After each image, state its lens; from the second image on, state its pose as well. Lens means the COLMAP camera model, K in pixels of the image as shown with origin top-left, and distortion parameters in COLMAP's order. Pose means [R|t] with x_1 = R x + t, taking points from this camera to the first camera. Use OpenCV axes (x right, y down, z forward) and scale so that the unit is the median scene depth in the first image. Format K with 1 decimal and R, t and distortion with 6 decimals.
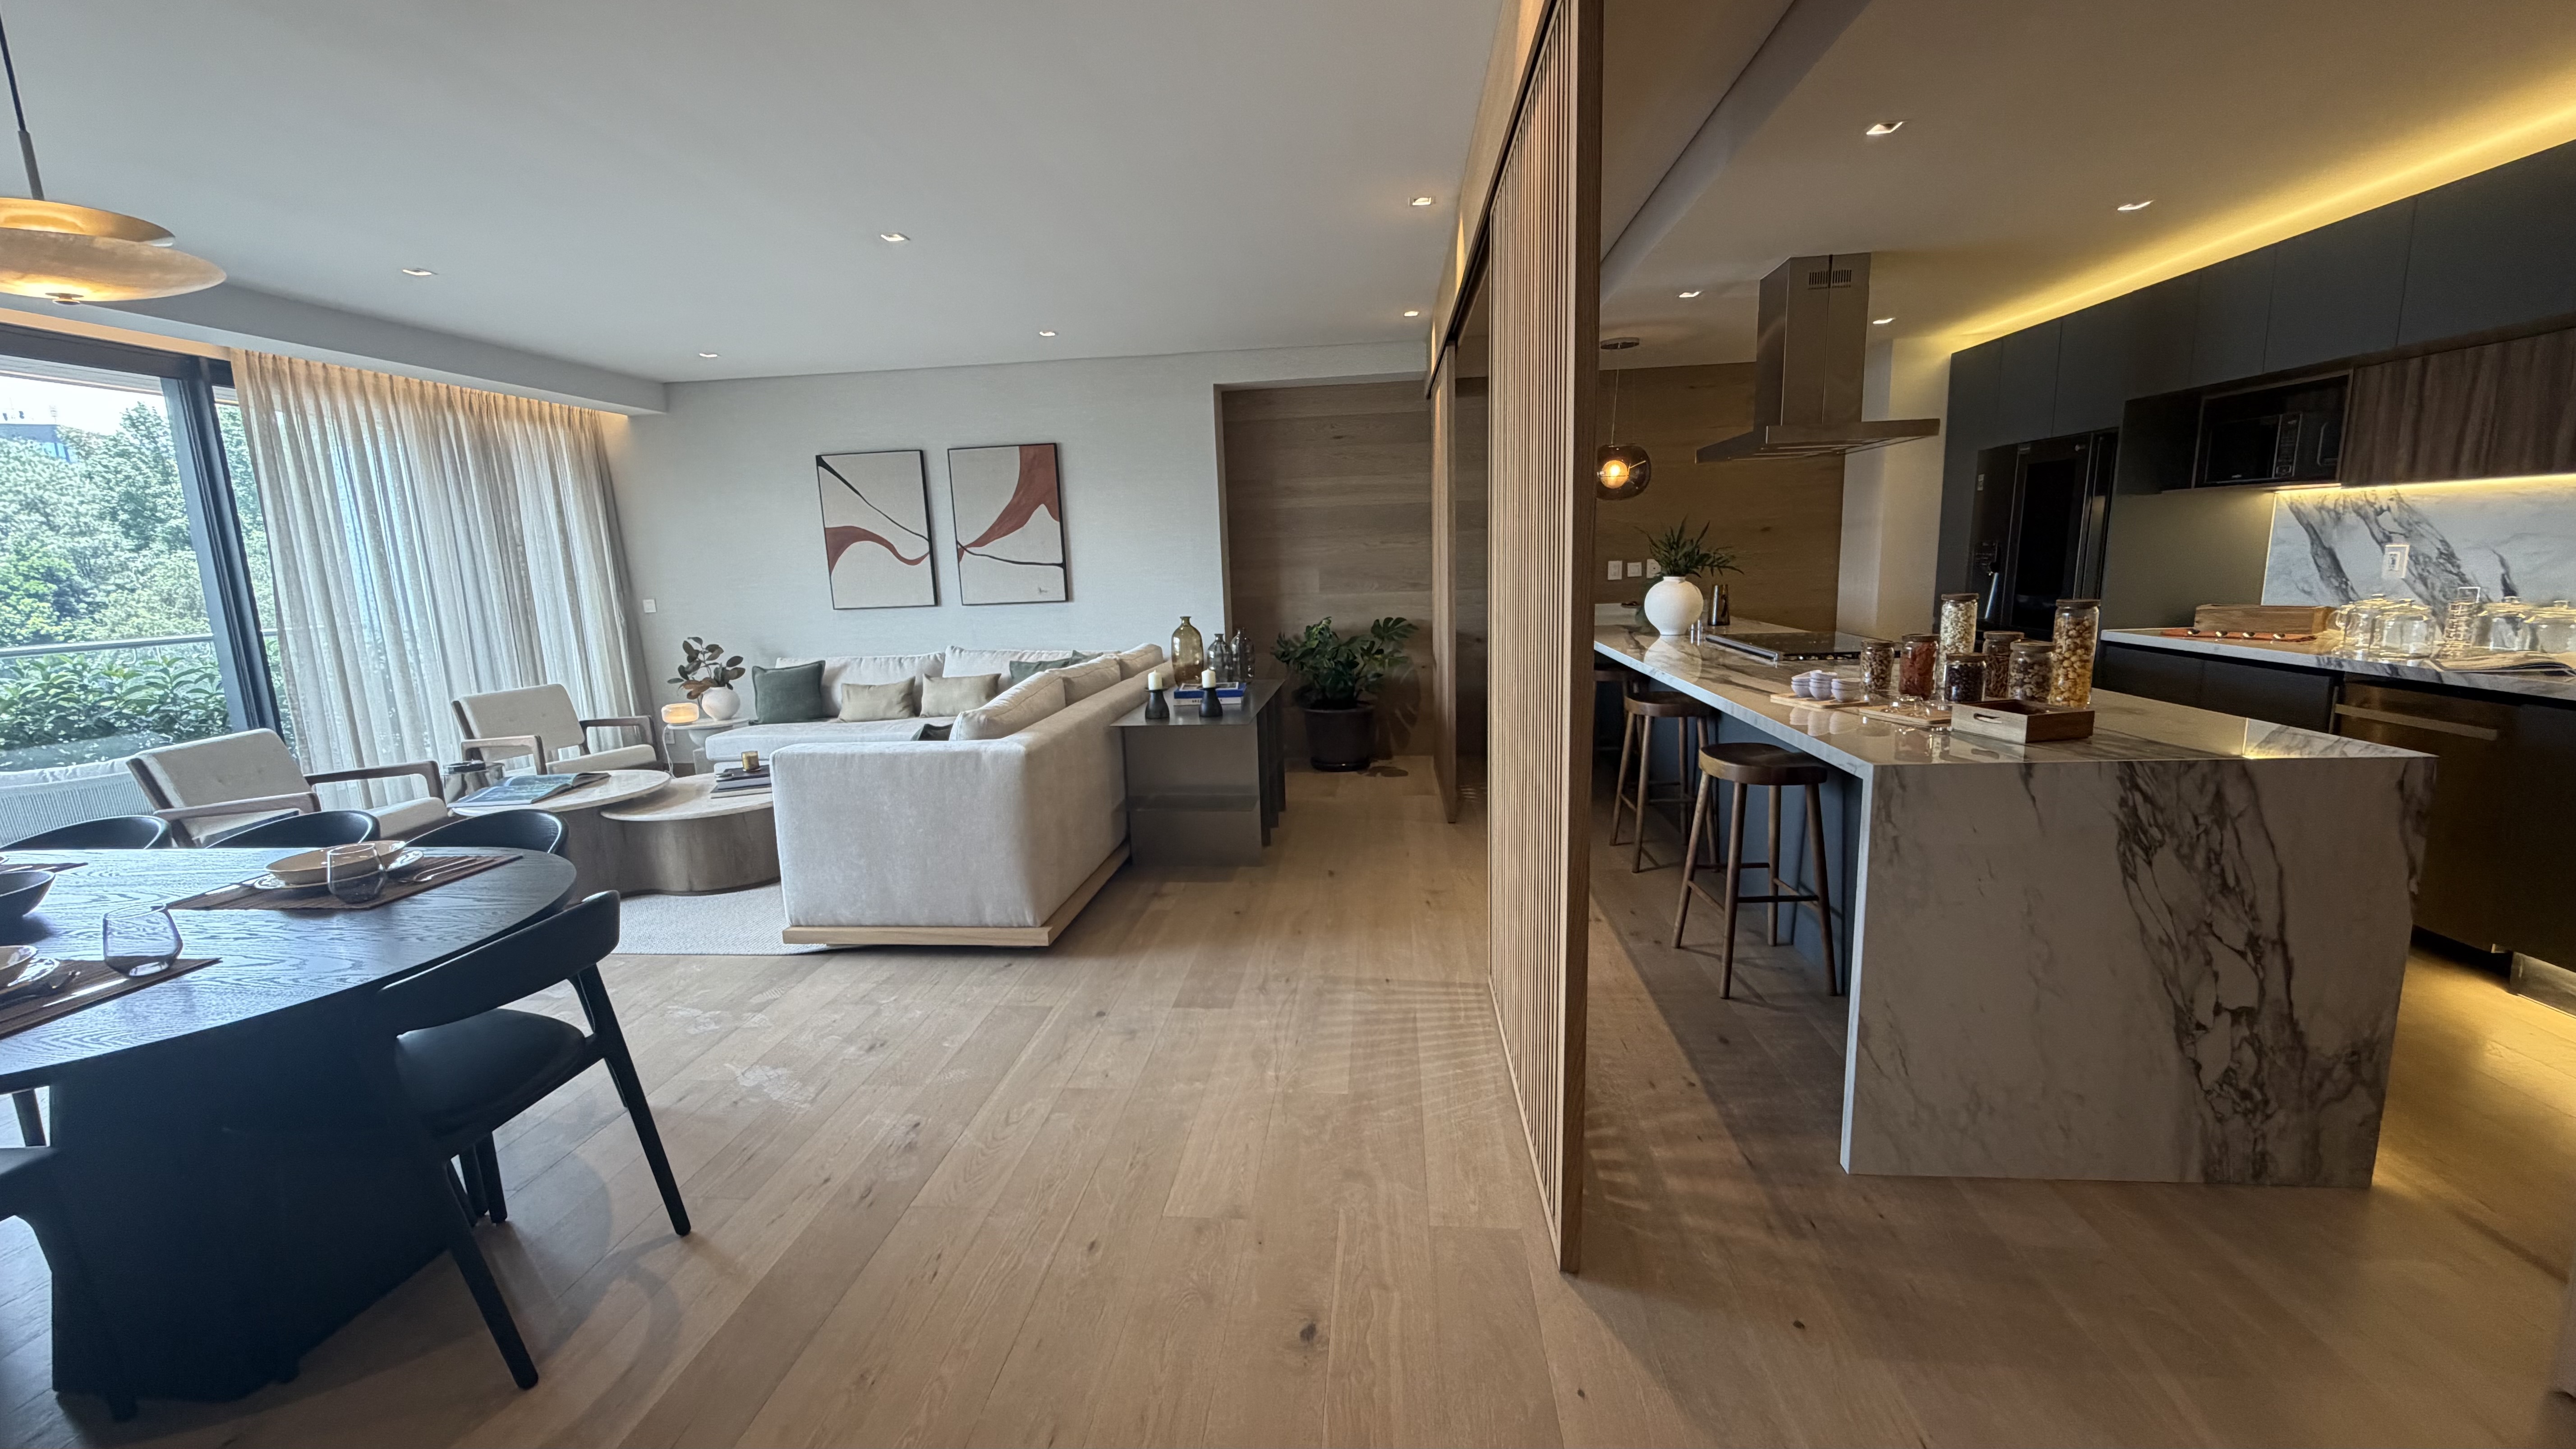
lens RADIAL K [[1007.2, 0, 1273.2], [0, 1007.2, 730.4], [0, 0, 1]] dist [-0.001387, -0.006831]
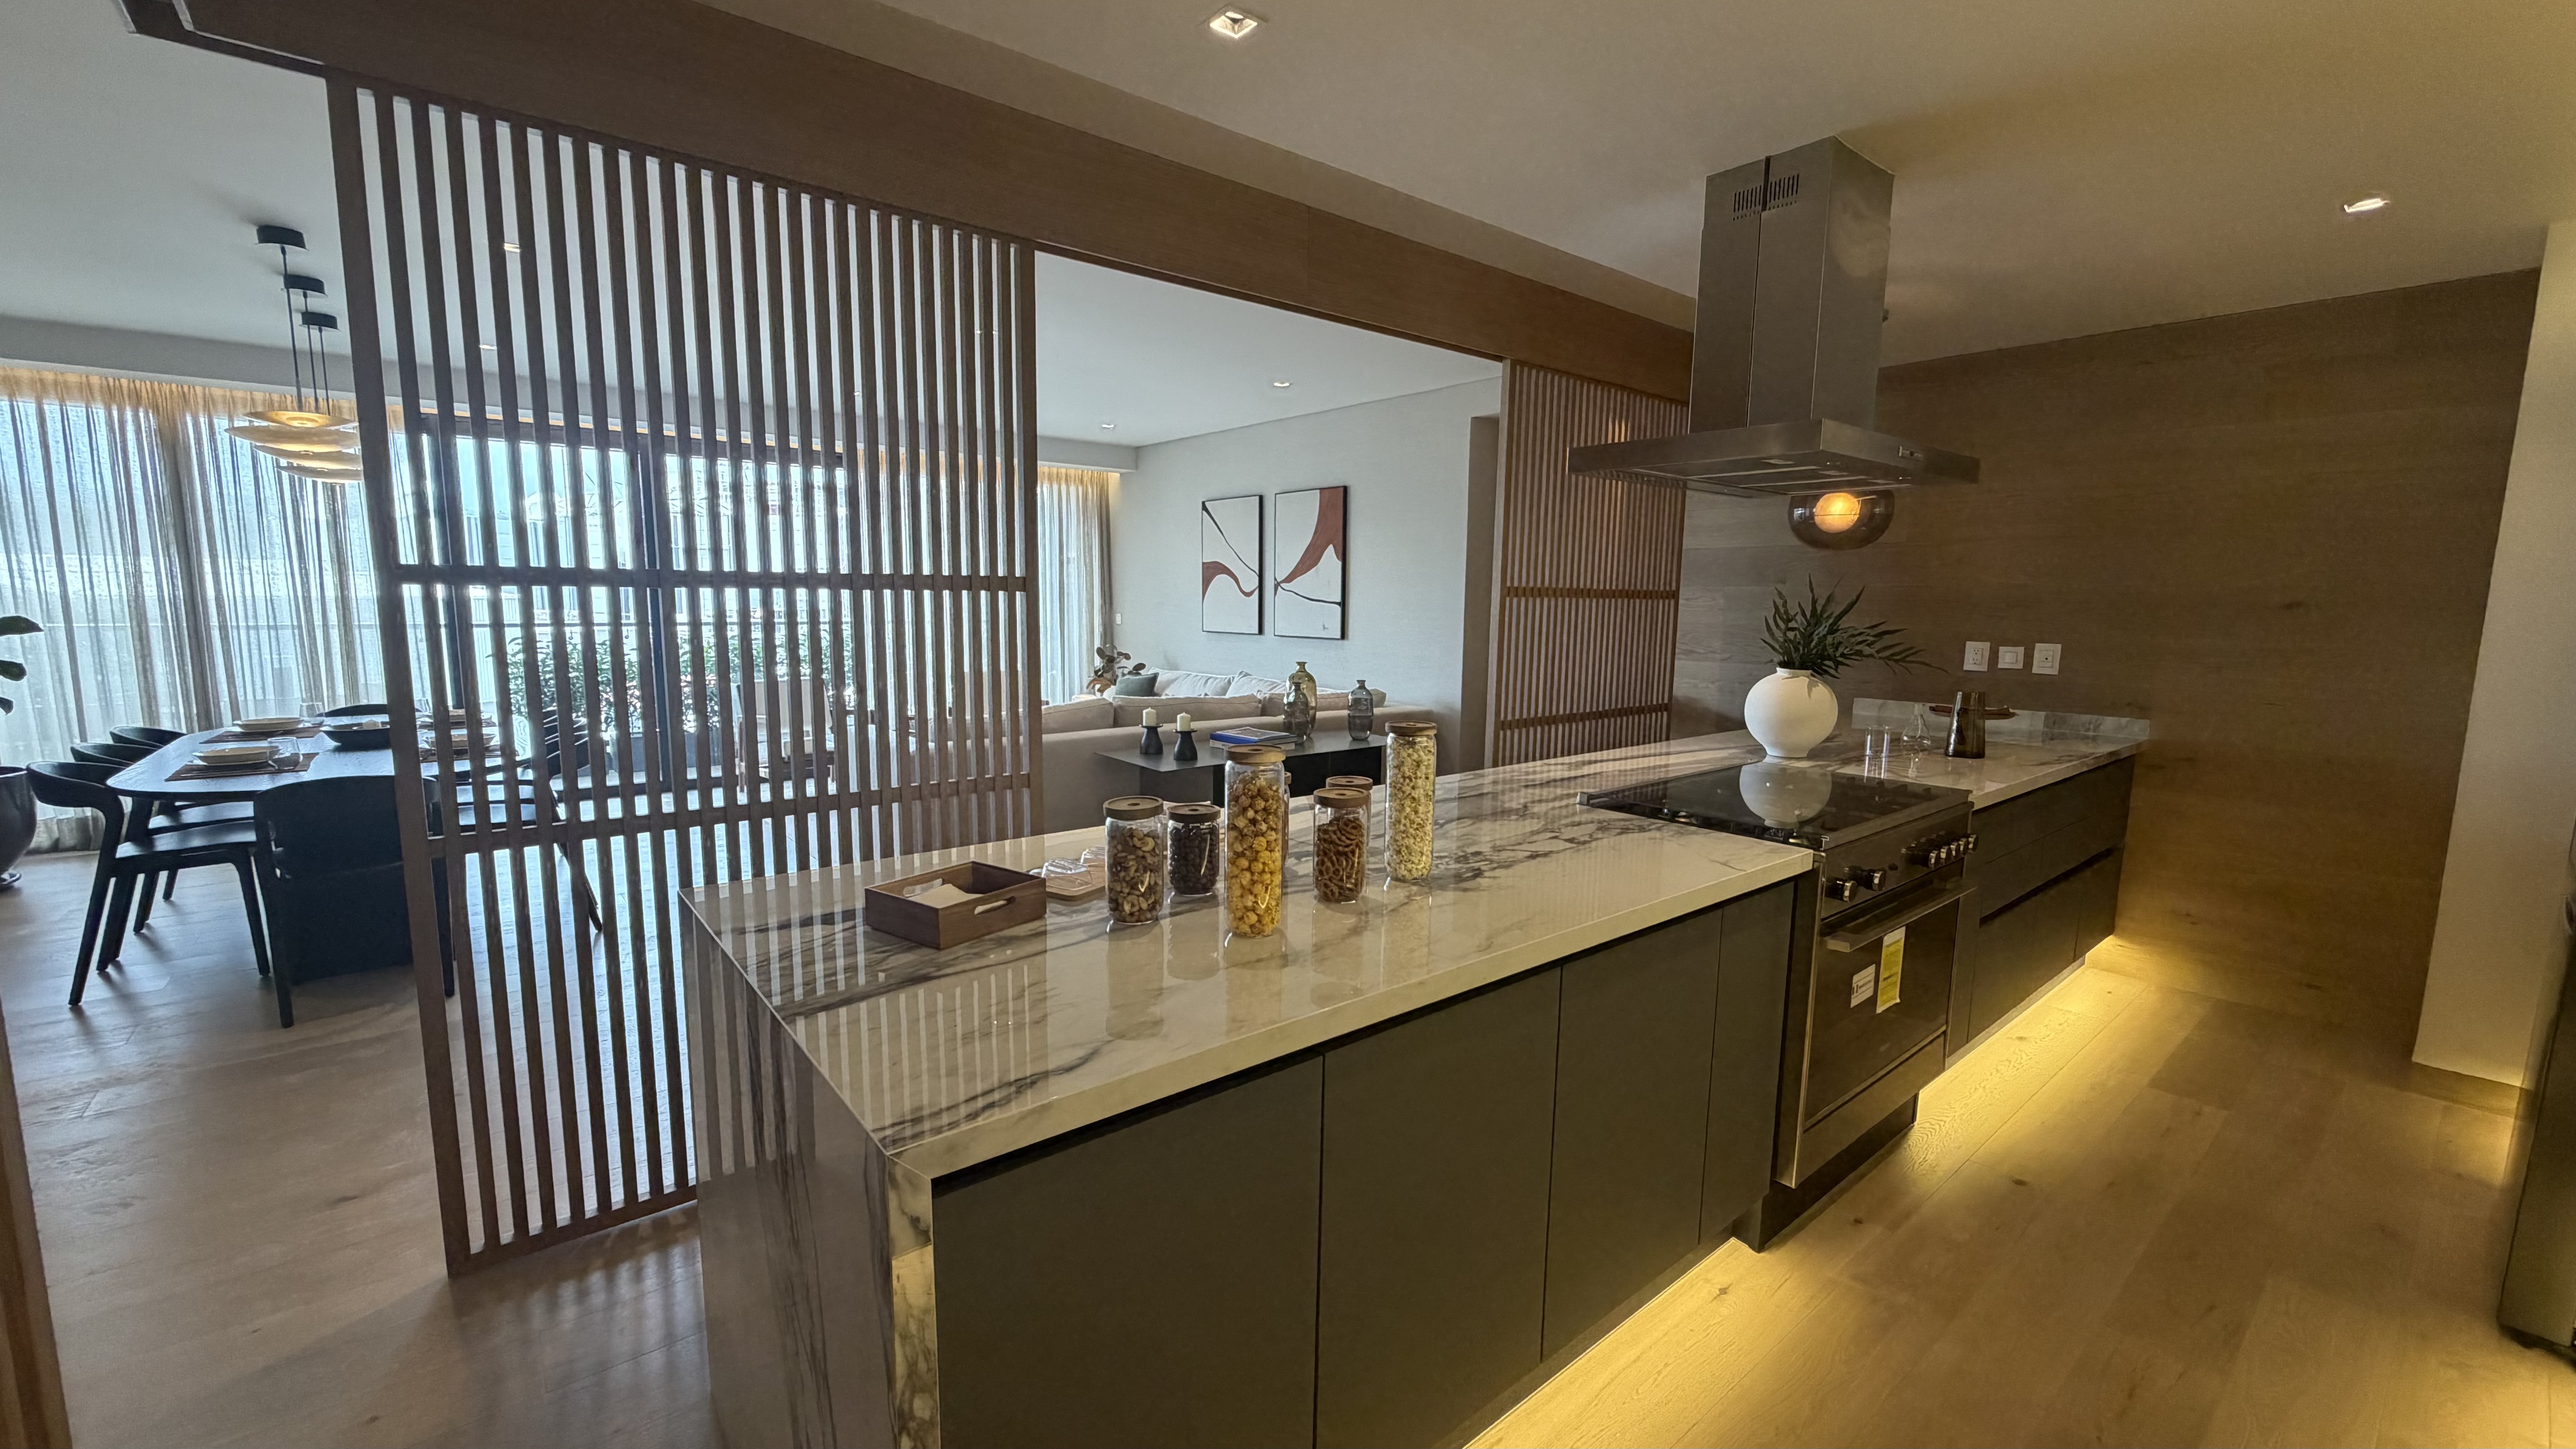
lens RADIAL K [[1007.2, 0, 1273.2], [0, 1007.2, 730.4], [0, 0, 1]] dist [-0.001387, -0.006831]
pose [[0.701189, 0.139588, -0.699177, 0.481820], [-0.159112, 0.986552, 0.037391, -0.064886], [0.694994, 0.085029, 0.713970, 0.232686]]
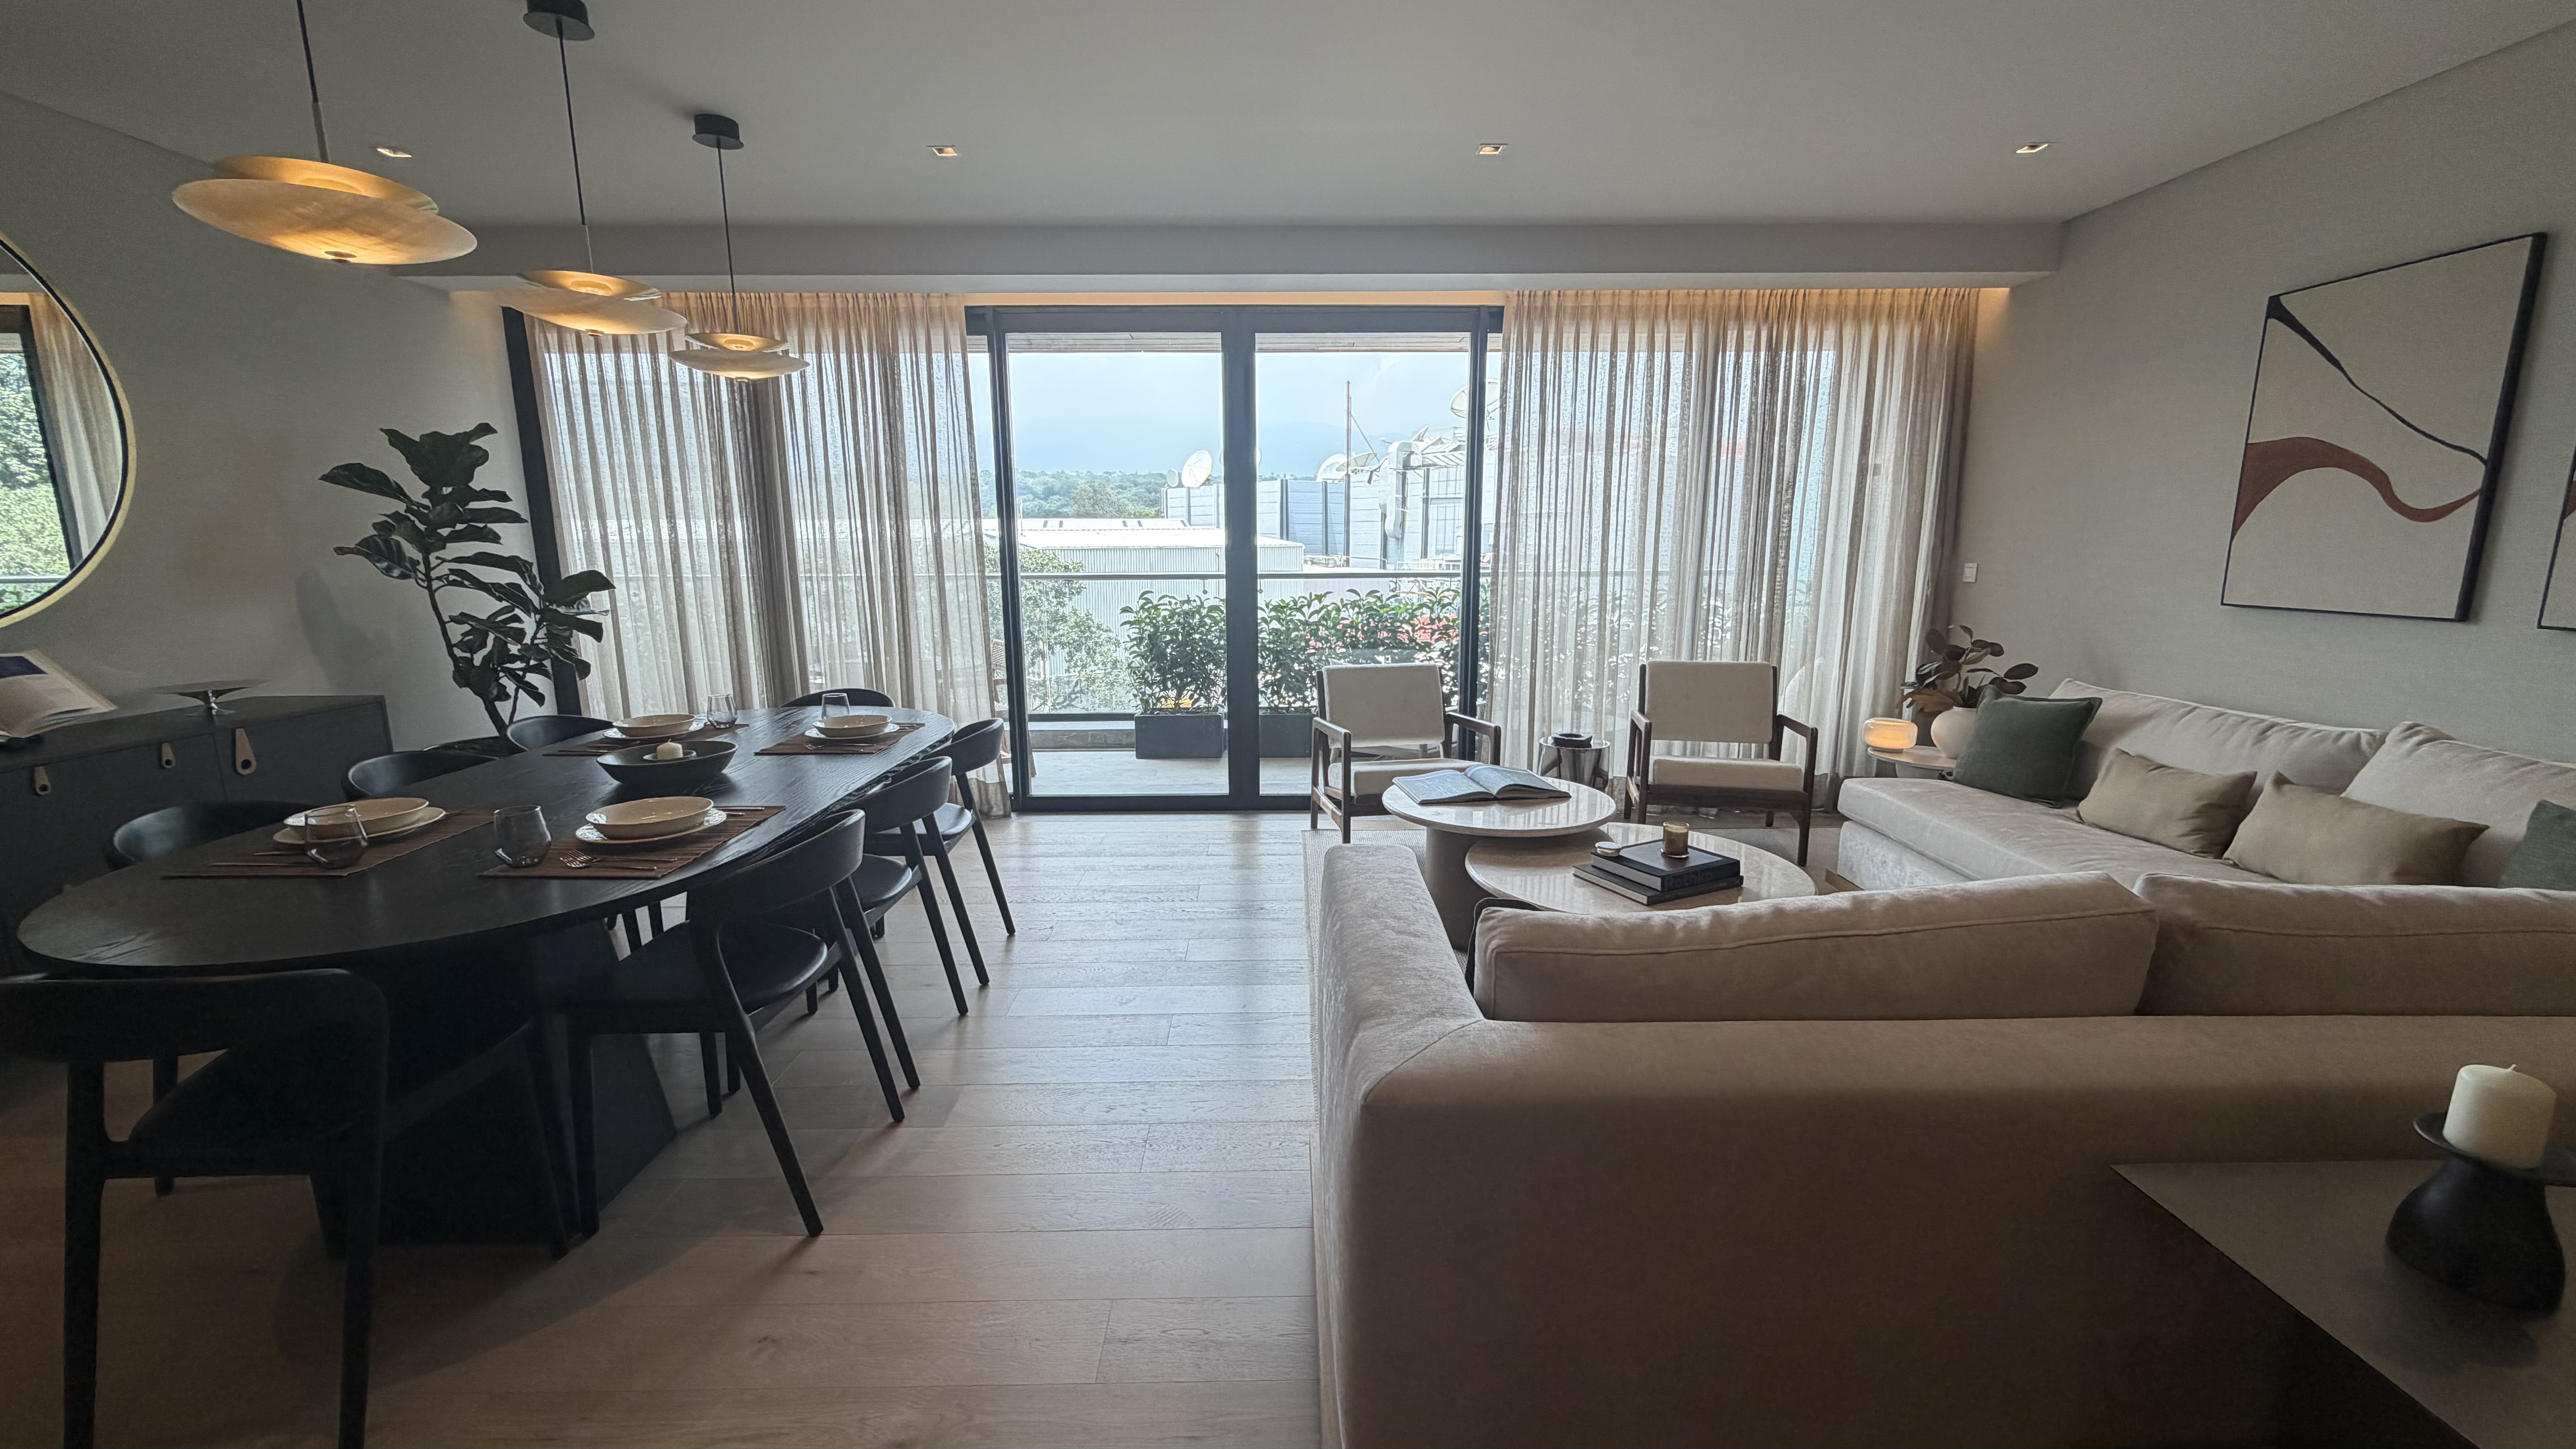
lens RADIAL K [[1007.2, 0, 1273.2], [0, 1007.2, 730.4], [0, 0, 1]] dist [-0.001387, -0.006831]
pose [[0.094149, 0.222525, -0.970370, 0.027752], [-0.168785, 0.964157, 0.204724, -0.084262], [0.981146, 0.144509, 0.128333, 0.487664]]
